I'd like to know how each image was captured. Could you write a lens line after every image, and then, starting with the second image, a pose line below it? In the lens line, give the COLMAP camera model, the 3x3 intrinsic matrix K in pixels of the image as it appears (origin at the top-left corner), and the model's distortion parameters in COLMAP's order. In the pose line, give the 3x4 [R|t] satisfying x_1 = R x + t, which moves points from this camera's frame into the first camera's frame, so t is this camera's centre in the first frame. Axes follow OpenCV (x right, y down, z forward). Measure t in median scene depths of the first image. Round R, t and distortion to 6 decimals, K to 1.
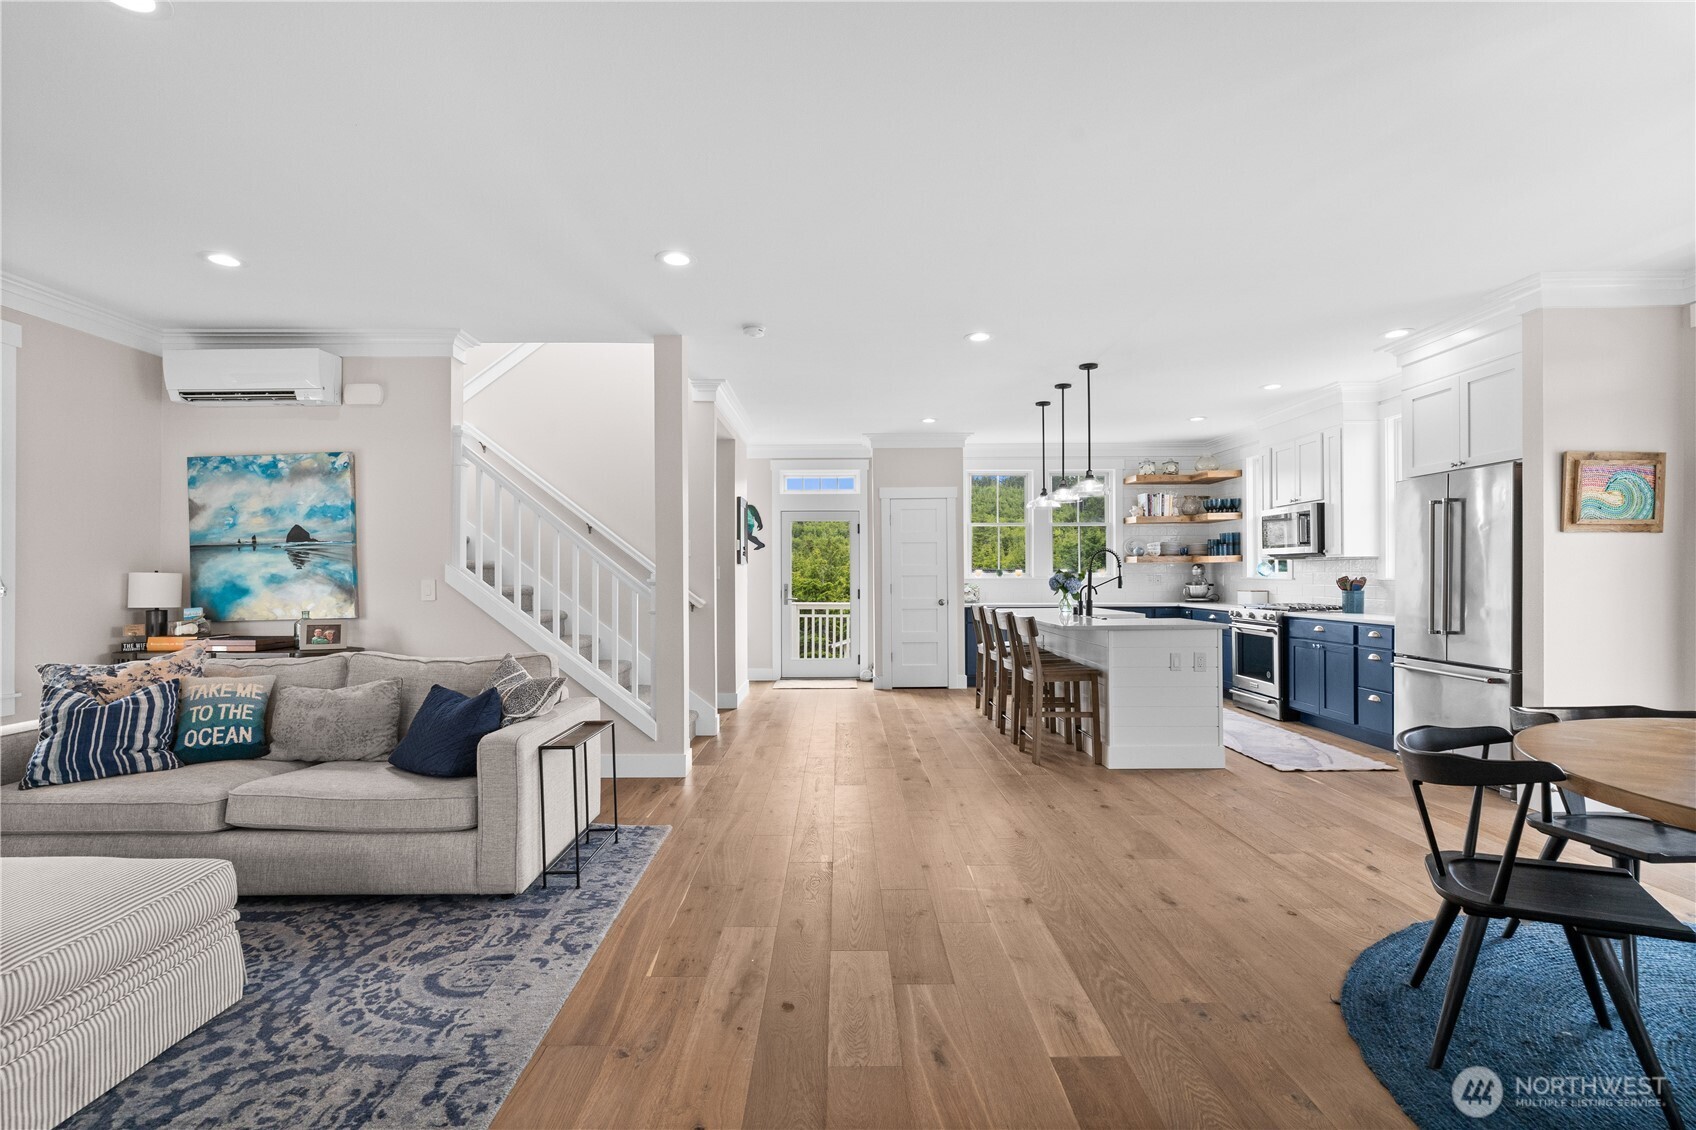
lens RADIAL K [[767.6, 0, 836.0], [0, 767.6, 570.6], [0, 0, 1]] dist [0.000040, -0.000251]
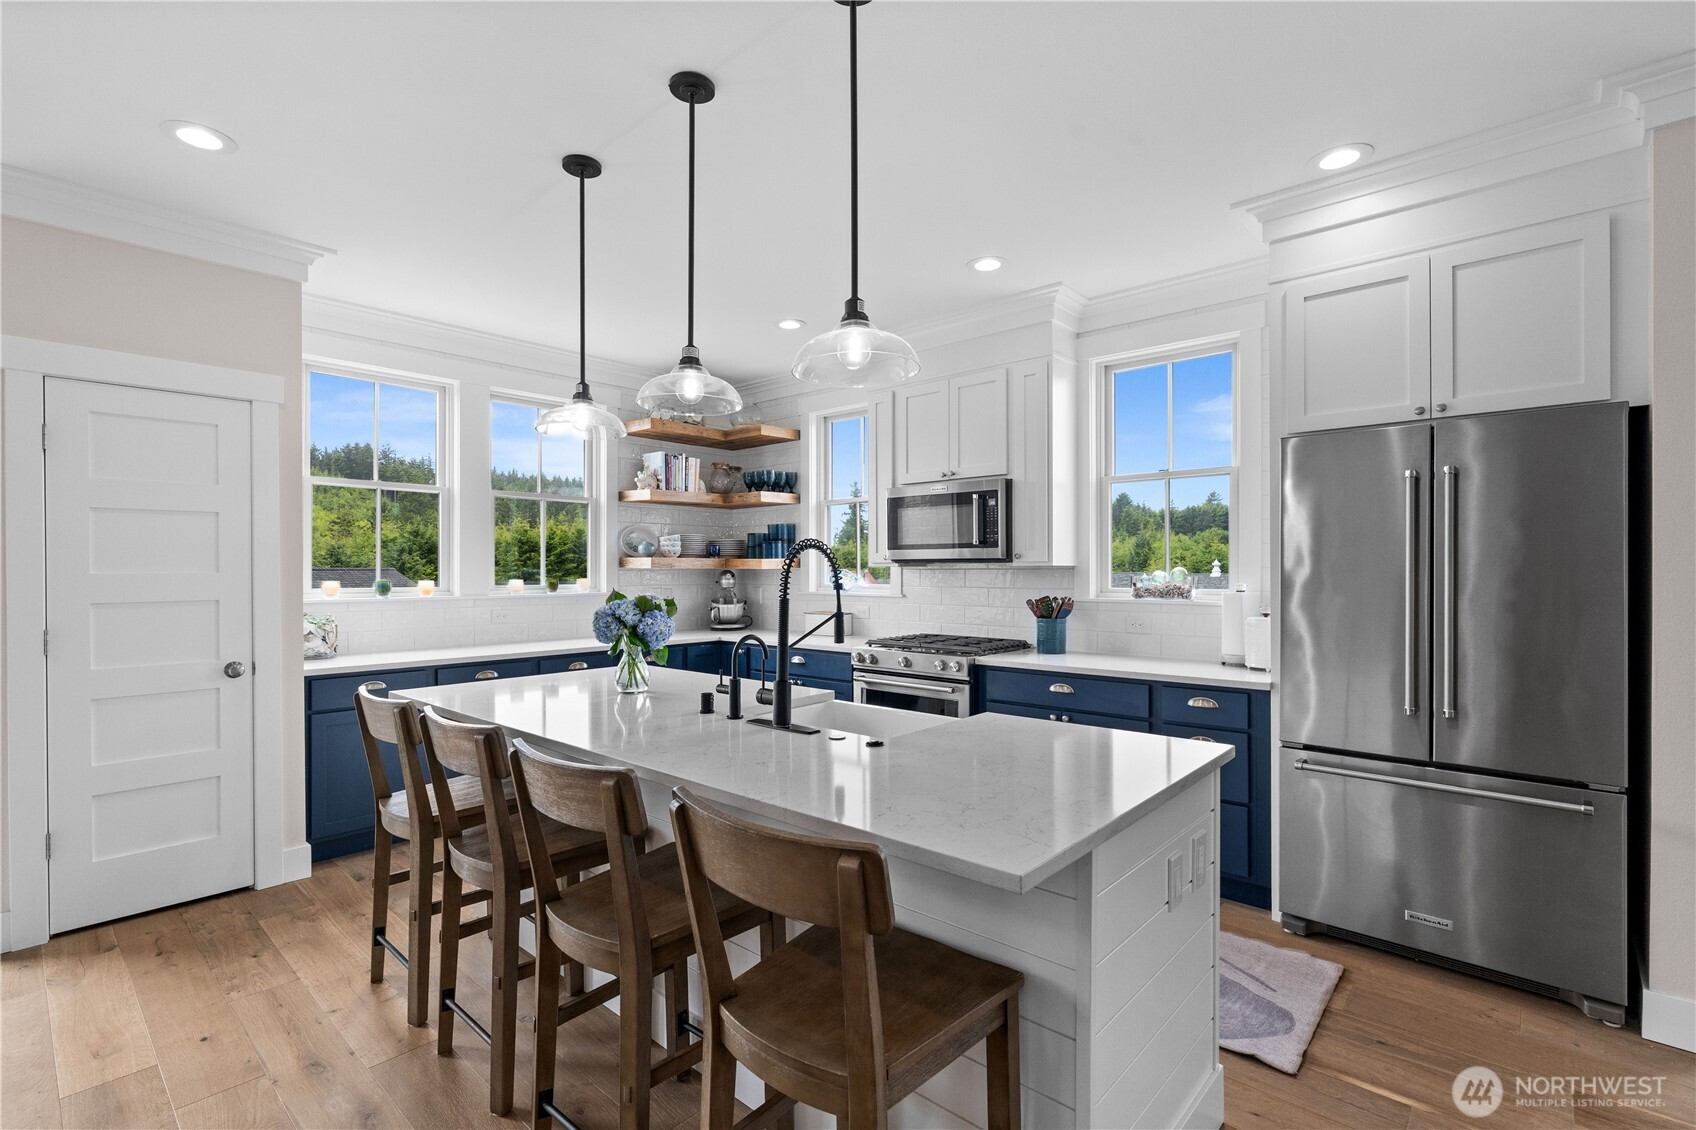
lens RADIAL K [[767.6, 0, 836.0], [0, 767.6, 570.6], [0, 0, 1]] dist [0.000040, -0.000251]
pose [[0.668908, 0.003064, 0.743339, 0.054590], [-0.005363, 0.999985, 0.000704, -0.010162], [-0.743326, -0.004457, 0.668915, 0.529483]]
